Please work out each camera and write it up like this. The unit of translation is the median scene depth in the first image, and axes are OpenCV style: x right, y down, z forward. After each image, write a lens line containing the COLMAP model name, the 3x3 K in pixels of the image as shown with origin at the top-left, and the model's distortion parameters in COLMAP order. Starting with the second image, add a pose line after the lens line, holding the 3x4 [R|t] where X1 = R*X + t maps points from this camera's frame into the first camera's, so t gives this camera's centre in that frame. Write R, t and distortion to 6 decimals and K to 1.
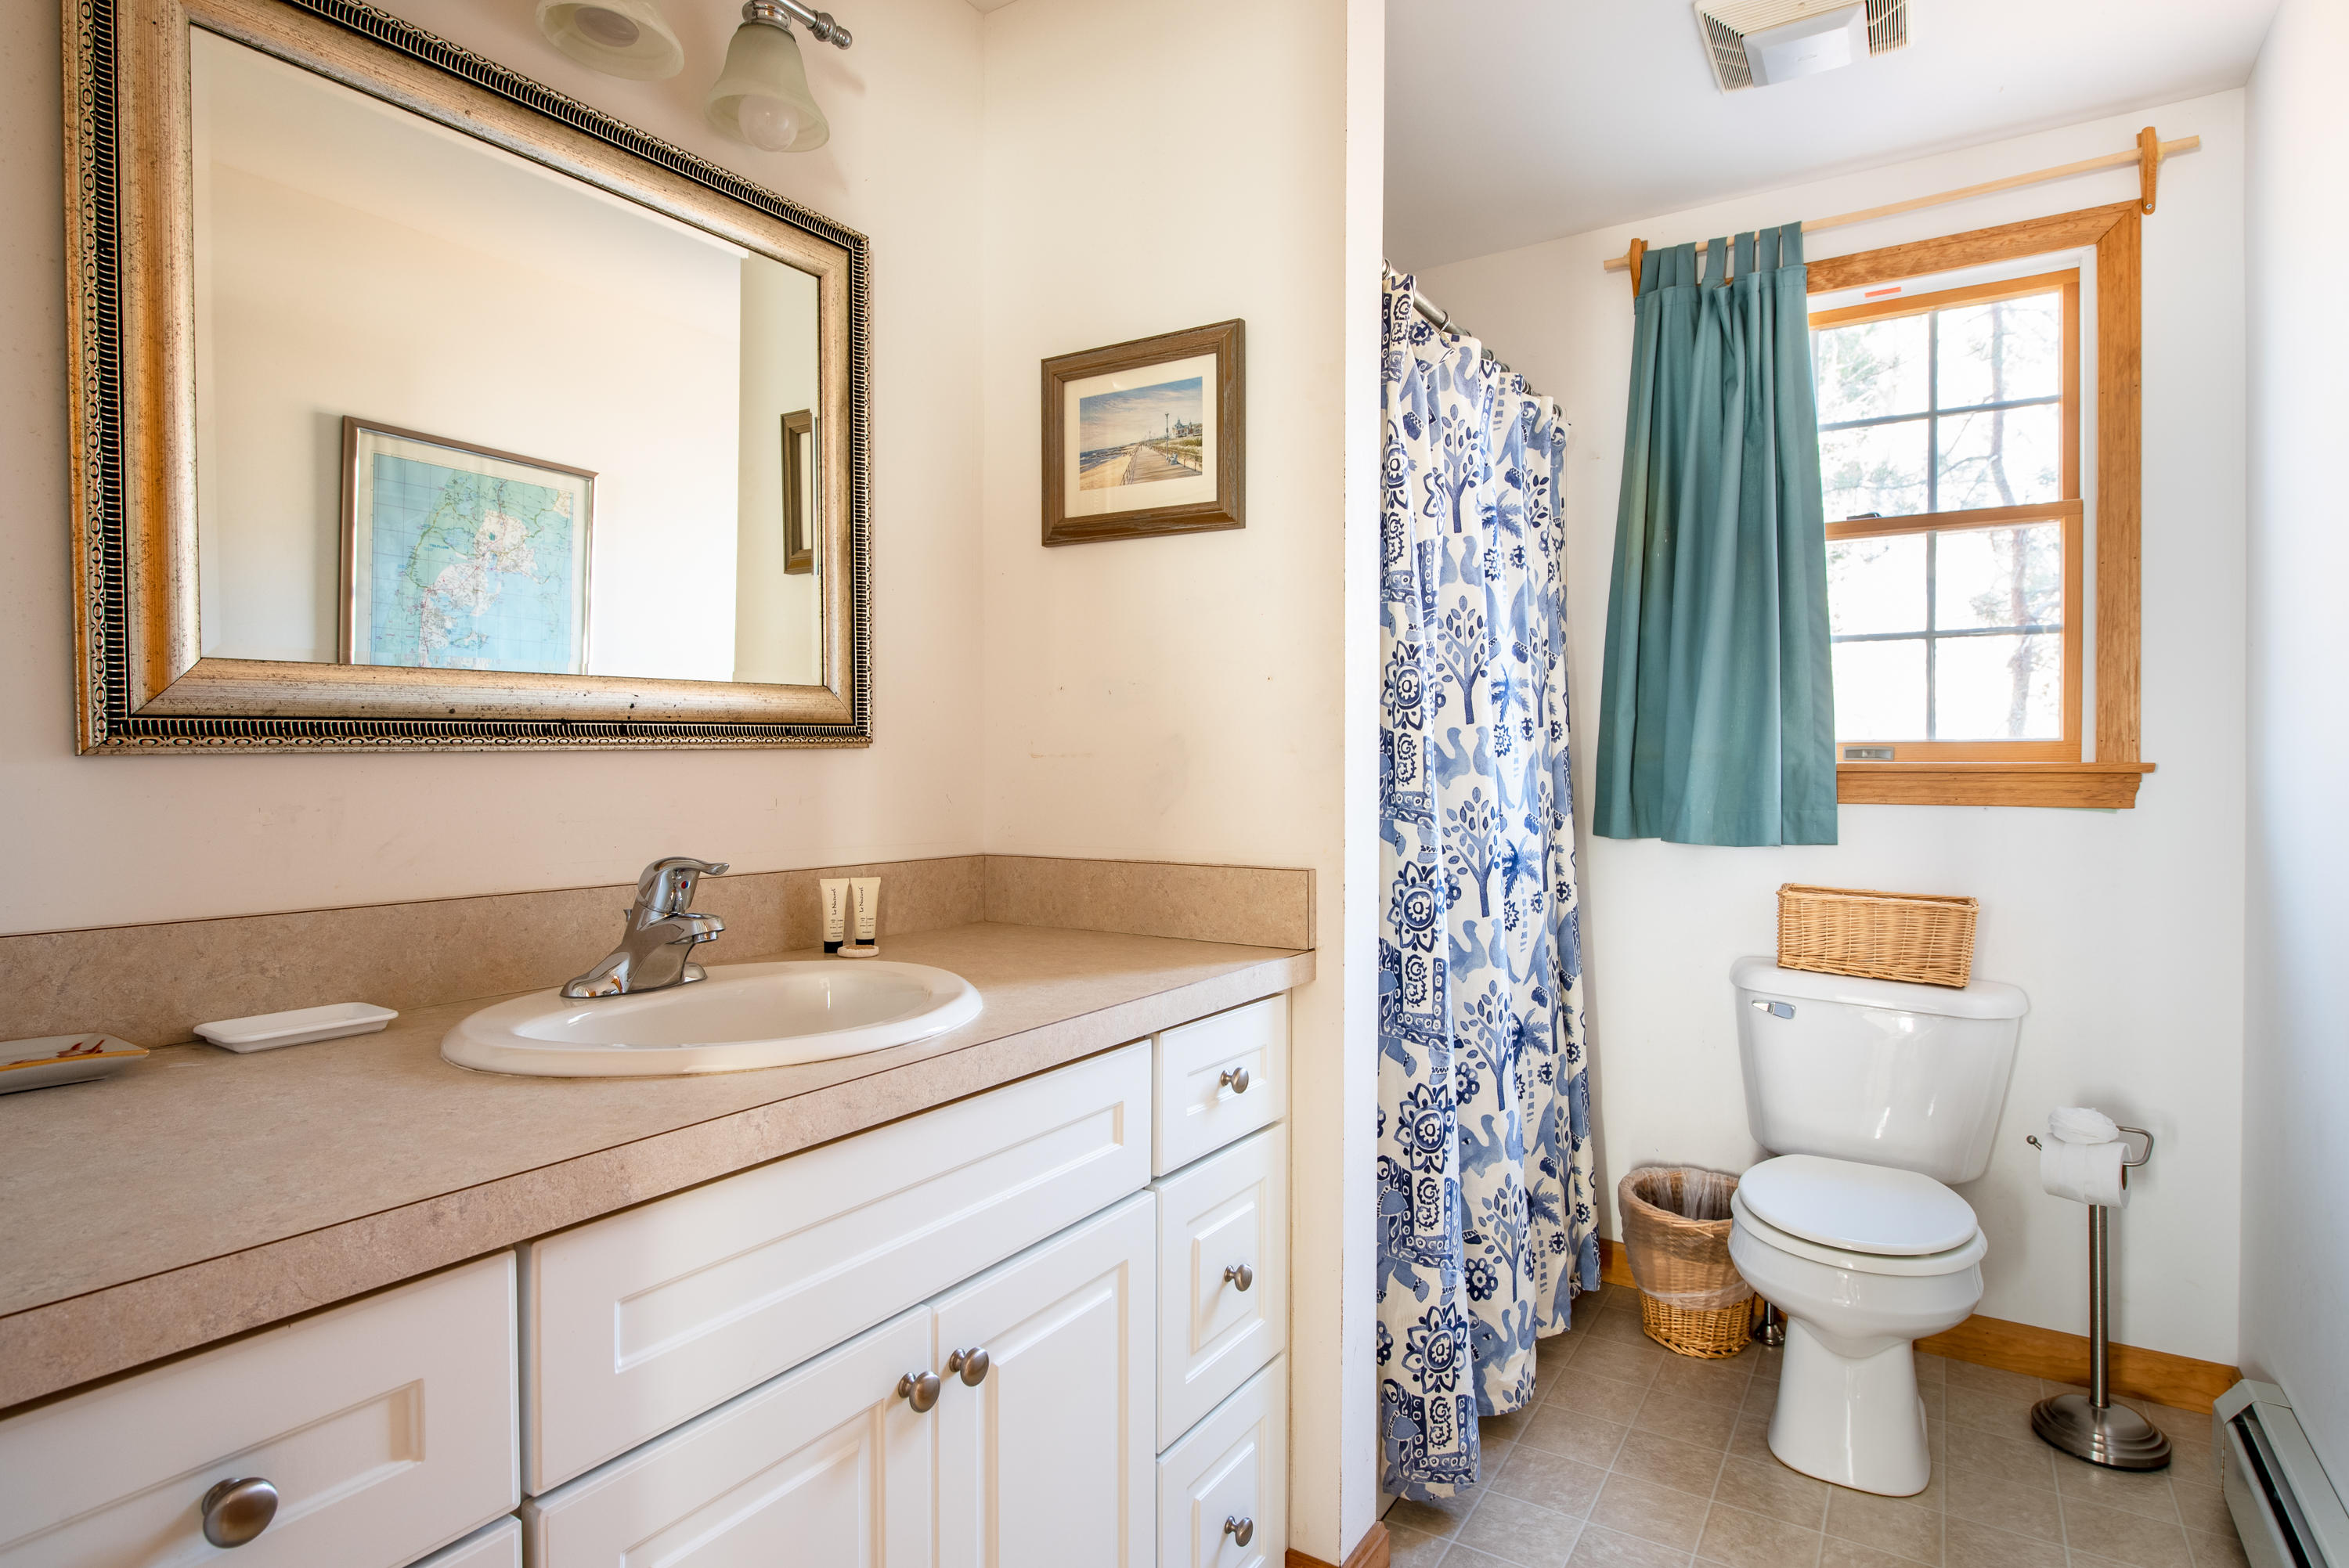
lens RADIAL K [[1167.2, 0, 1172.7], [0, 1167.2, 764.0], [0, 0, 1]] dist [-0.015277, 0.001564]
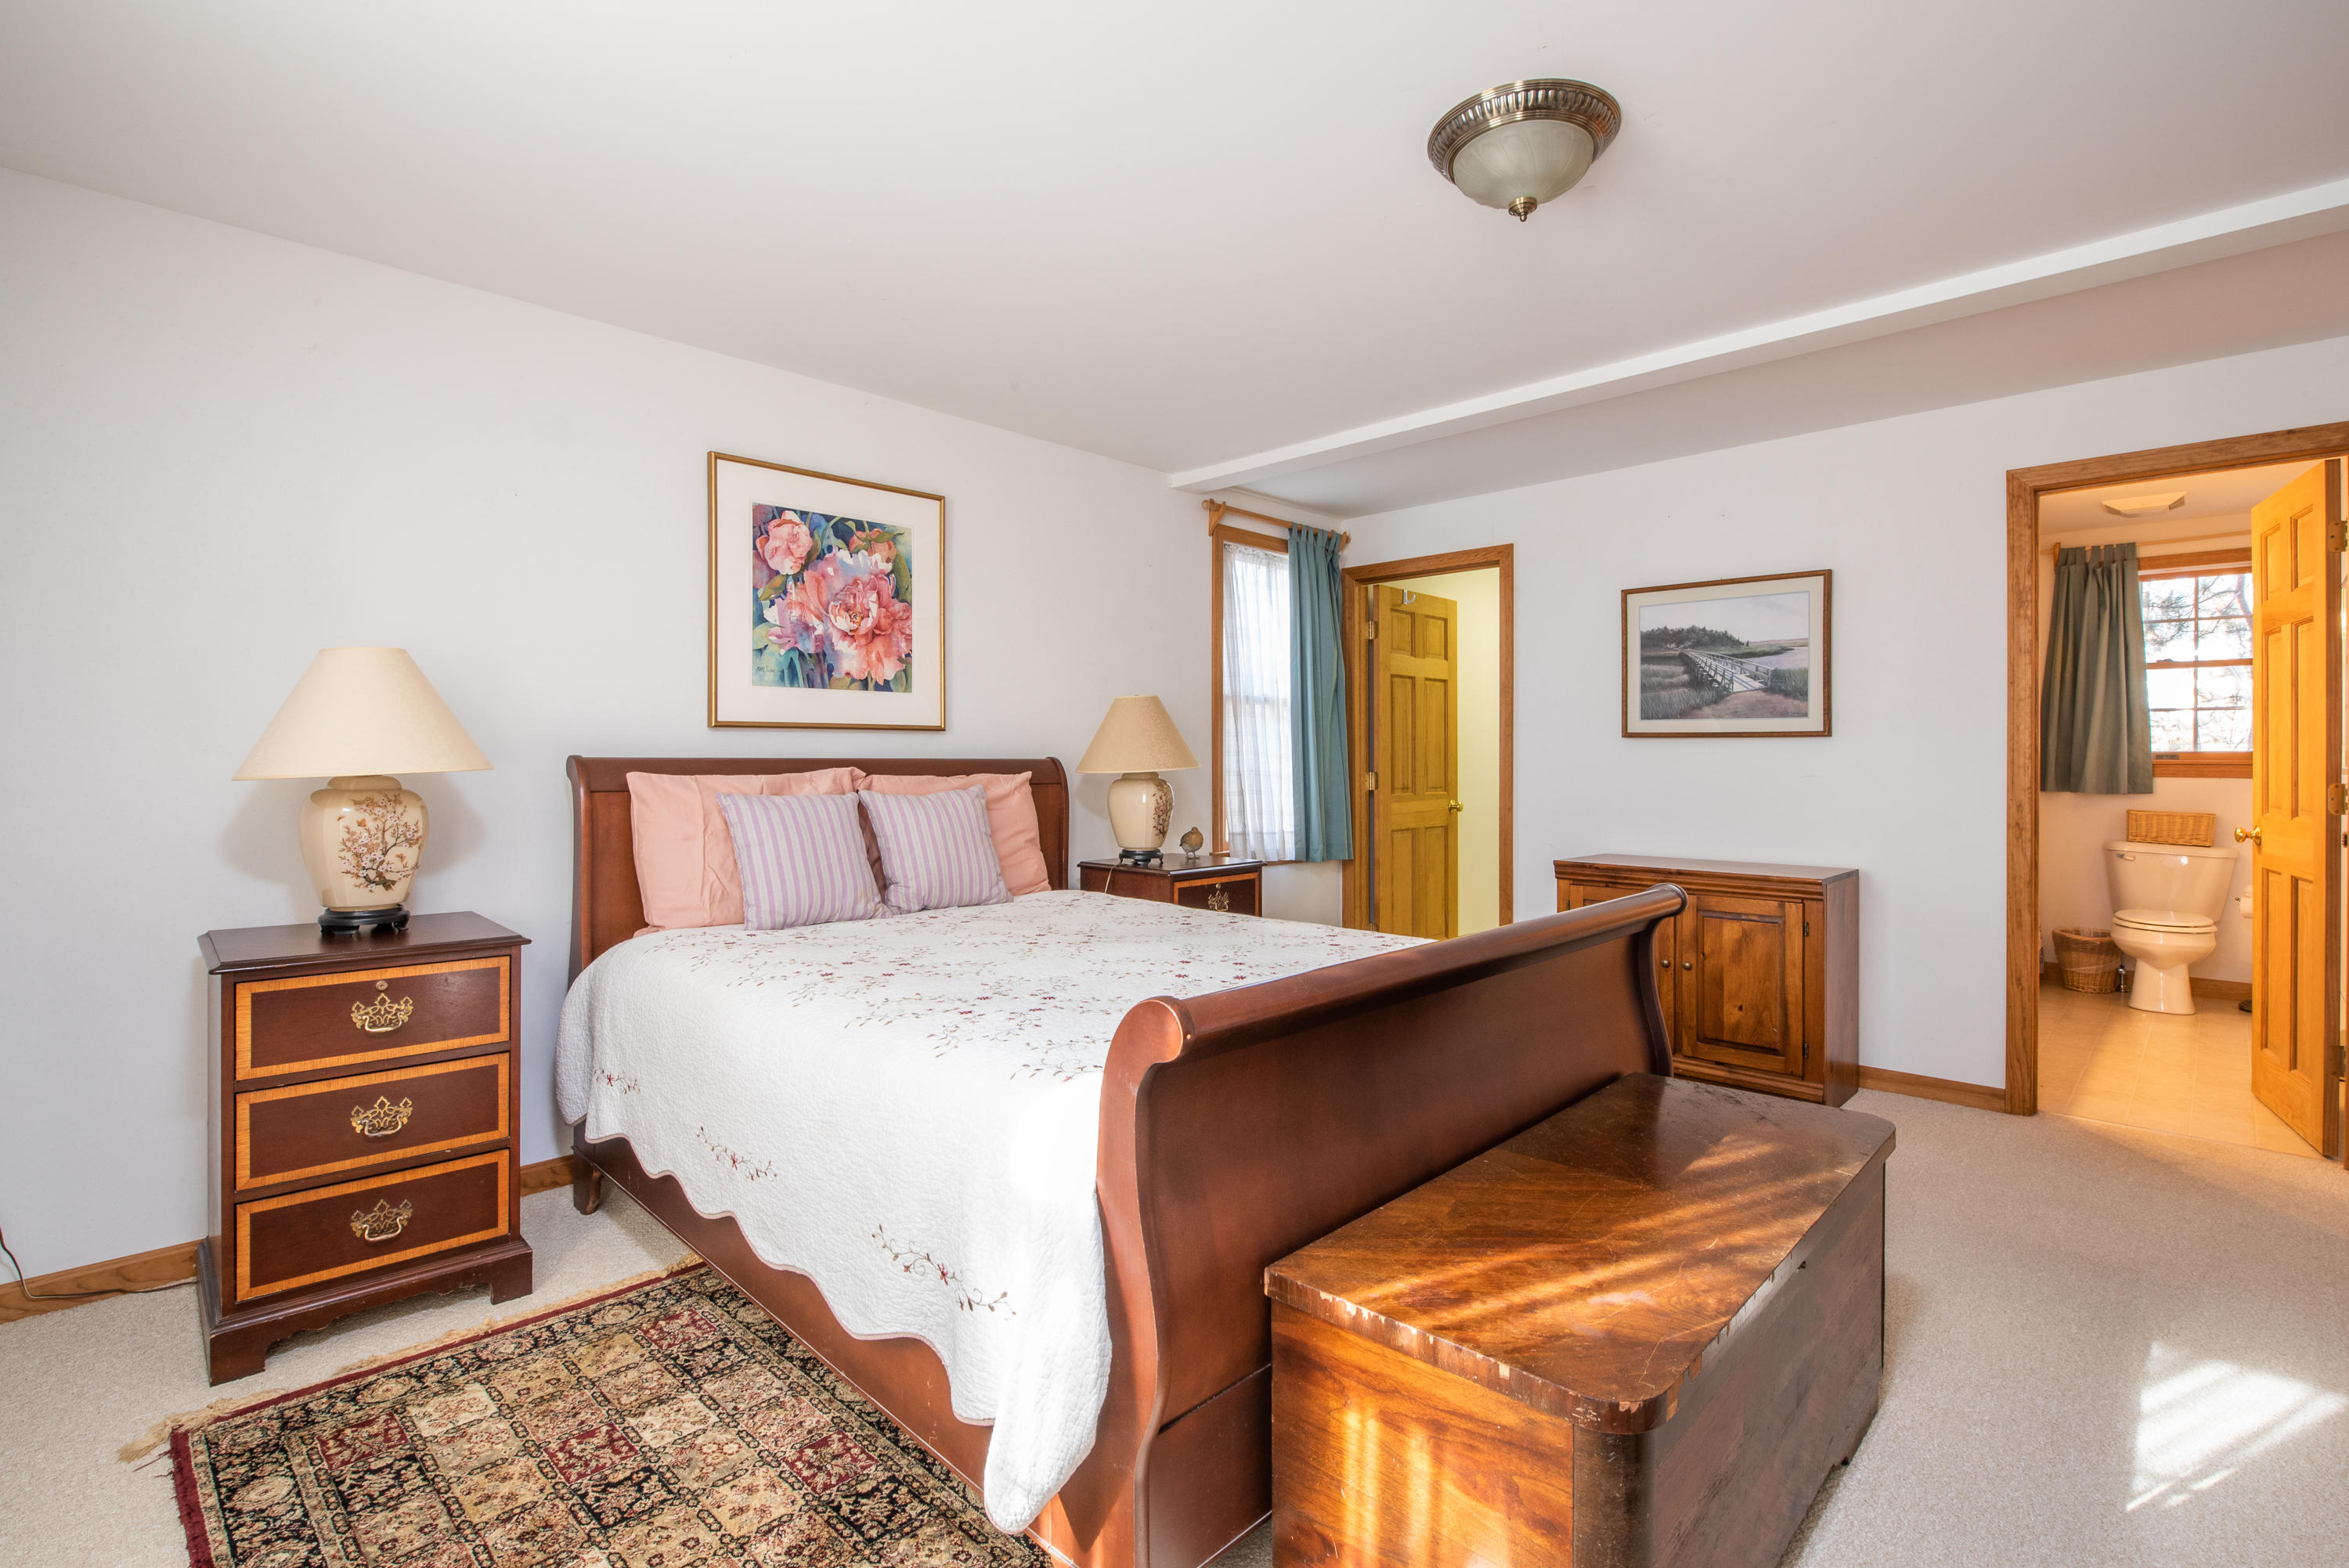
lens RADIAL K [[1062.6, 0, 1226.8], [0, 1062.6, 770.0], [0, 0, 1]] dist [-0.008870, -0.000433]
pose [[0.982648, -0.003191, -0.185451, -0.922333], [0.002772, 0.999993, -0.002520, 0.019494], [0.185457, 0.001962, 0.982650, -1.529795]]
